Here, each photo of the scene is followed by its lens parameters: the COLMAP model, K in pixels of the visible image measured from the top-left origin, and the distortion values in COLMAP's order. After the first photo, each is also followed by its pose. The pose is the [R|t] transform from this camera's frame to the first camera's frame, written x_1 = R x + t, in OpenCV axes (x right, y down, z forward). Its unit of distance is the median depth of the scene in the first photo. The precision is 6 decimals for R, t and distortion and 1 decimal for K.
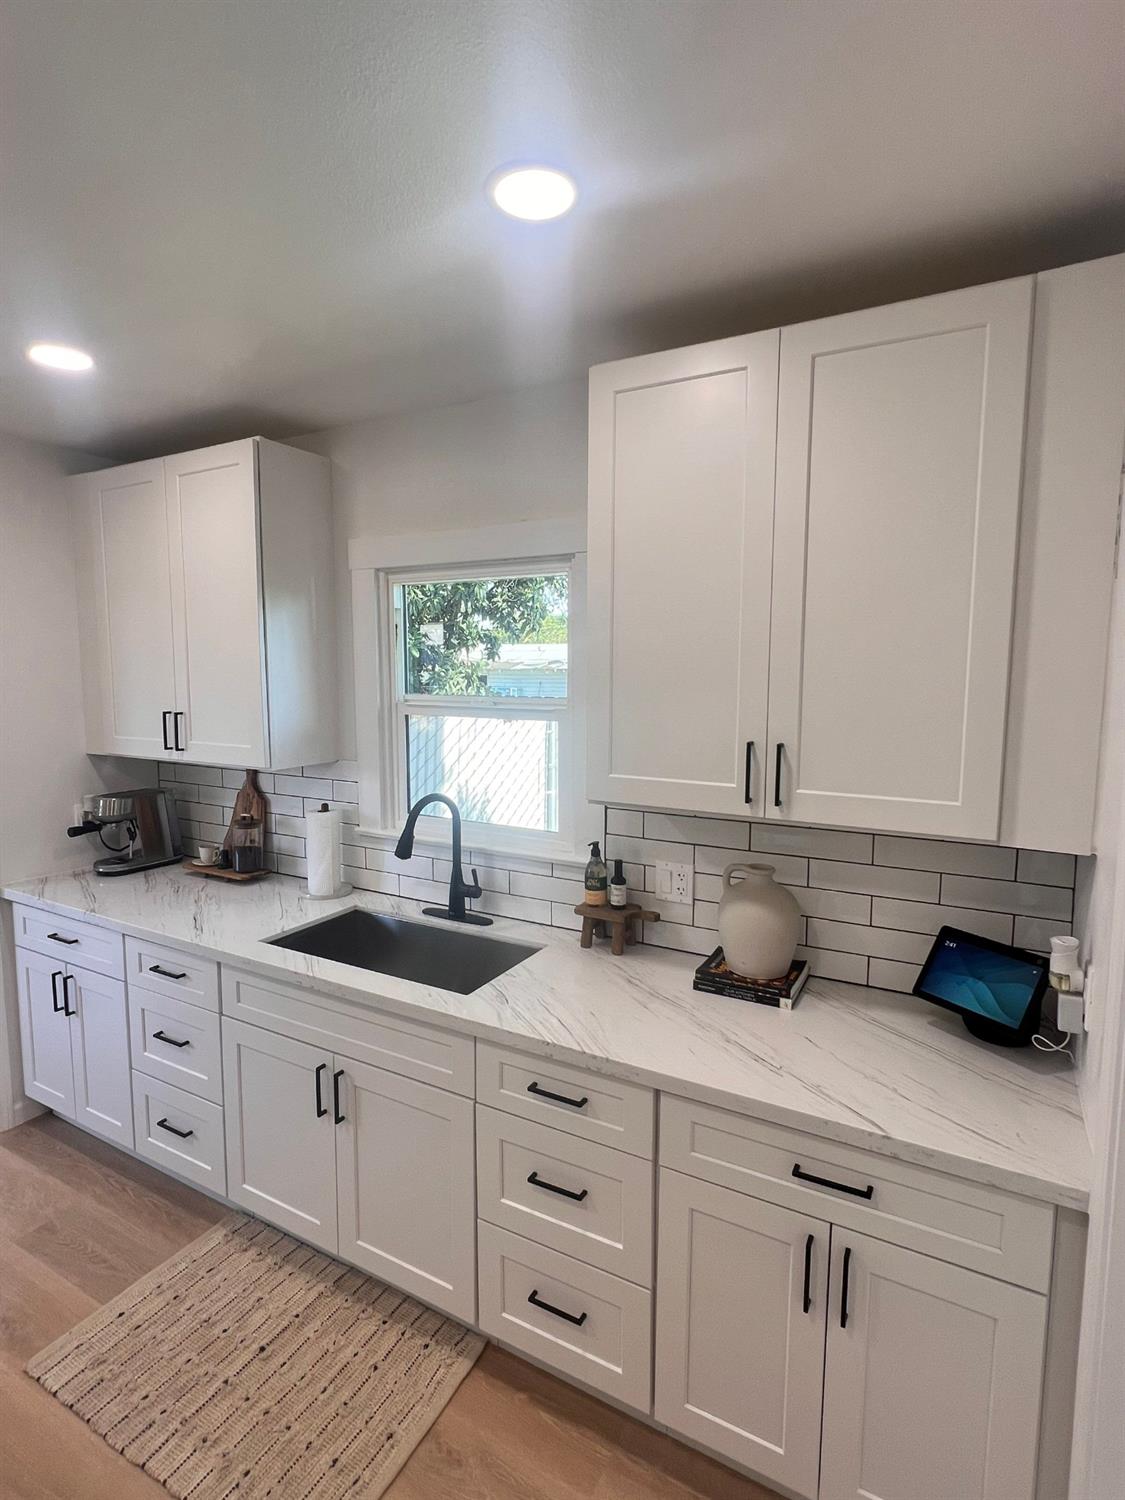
lens RADIAL K [[763.0, 0, 564.8], [0, 763.0, 745.5], [0, 0, 1]] dist [-0.002765, 0.000454]
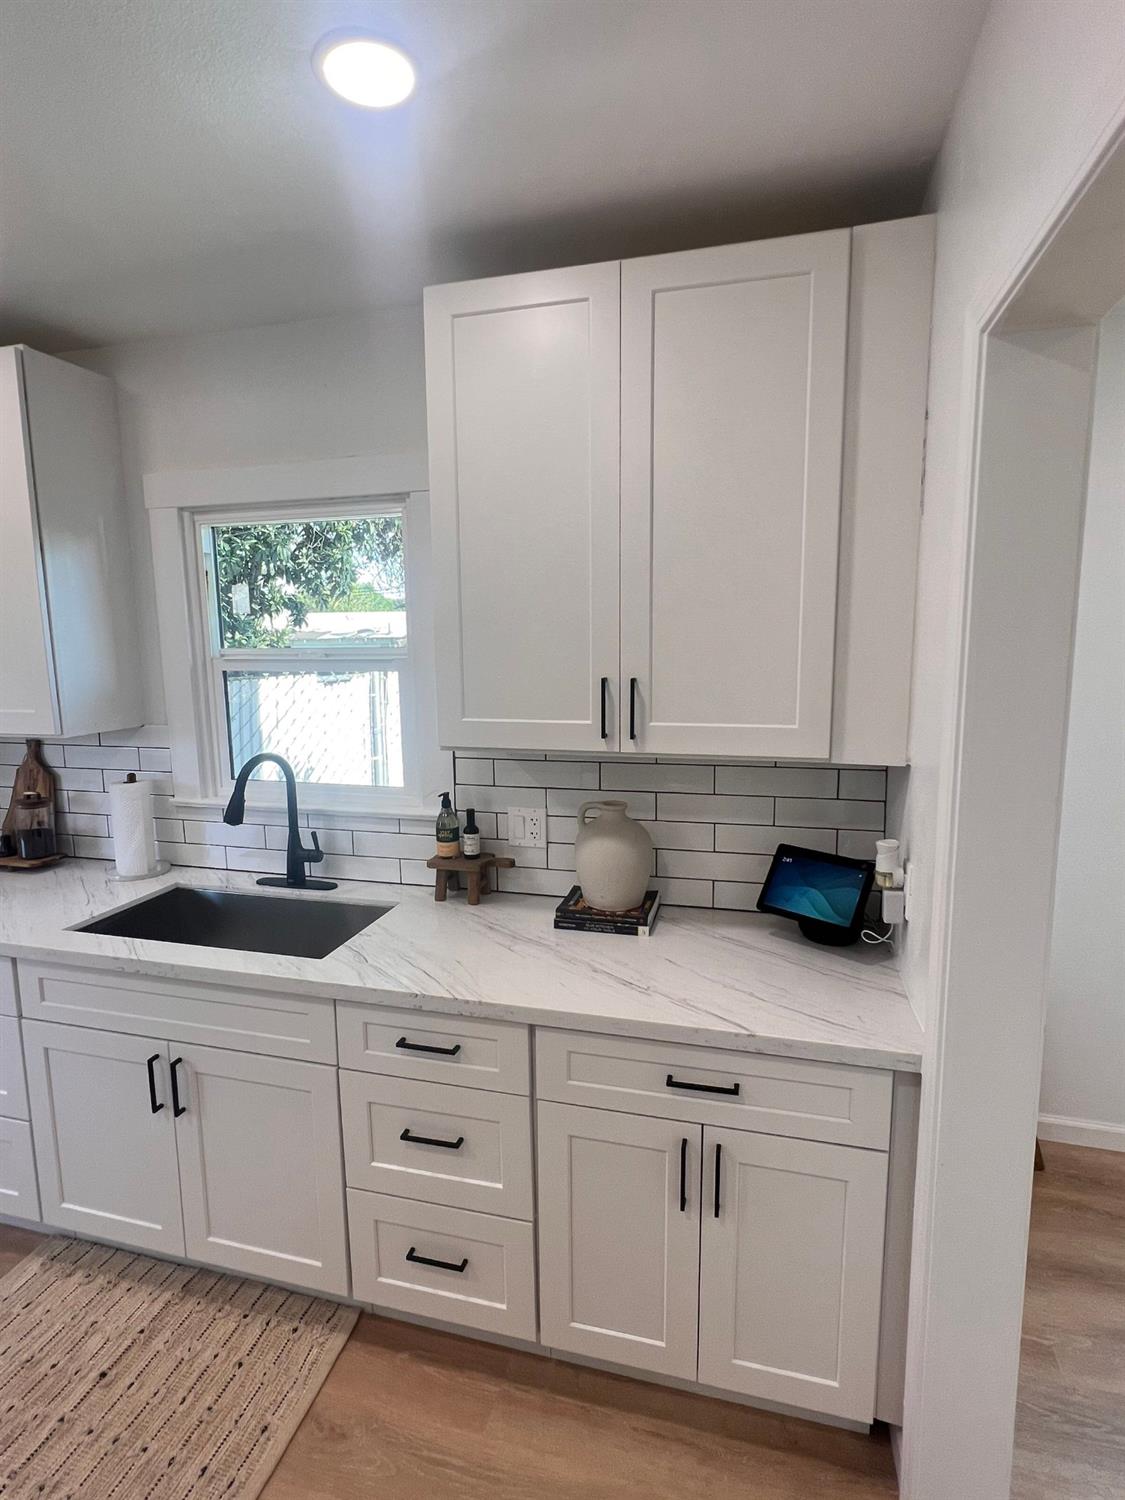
lens RADIAL K [[763.8, 0, 562.5], [0, 763.8, 743.5], [0, 0, 1]] dist [-0.003198, 0.001437]
pose [[0.970731, -0.047982, 0.235326, -0.044297], [0.039377, 0.998377, 0.041133, 0.031745], [-0.236918, -0.030662, 0.971046, 0.020820]]
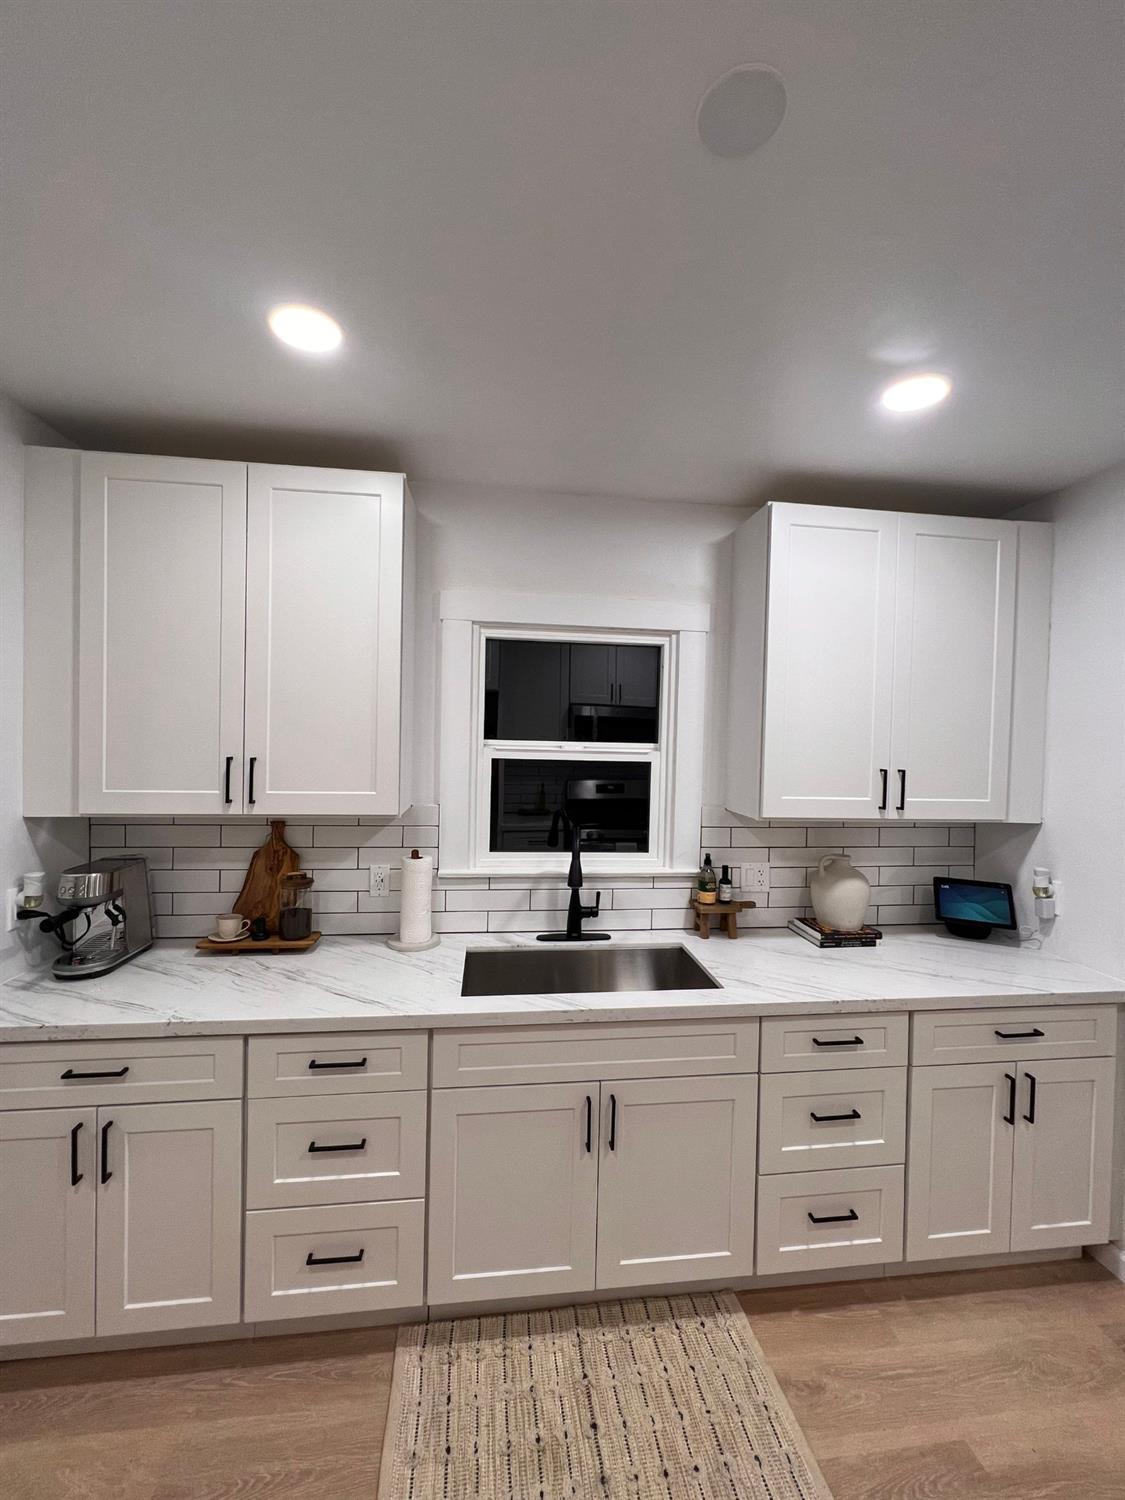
lens RADIAL K [[603.2, 0, 564.2], [0, 603.2, 747.4], [0, 0, 1]] dist [-0.000636, 0.000257]
pose [[0.806315, 0.004920, 0.591465, -0.816144], [0.039998, 0.997223, -0.062822, 0.001681], [-0.590132, 0.074311, 0.803879, 0.333625]]
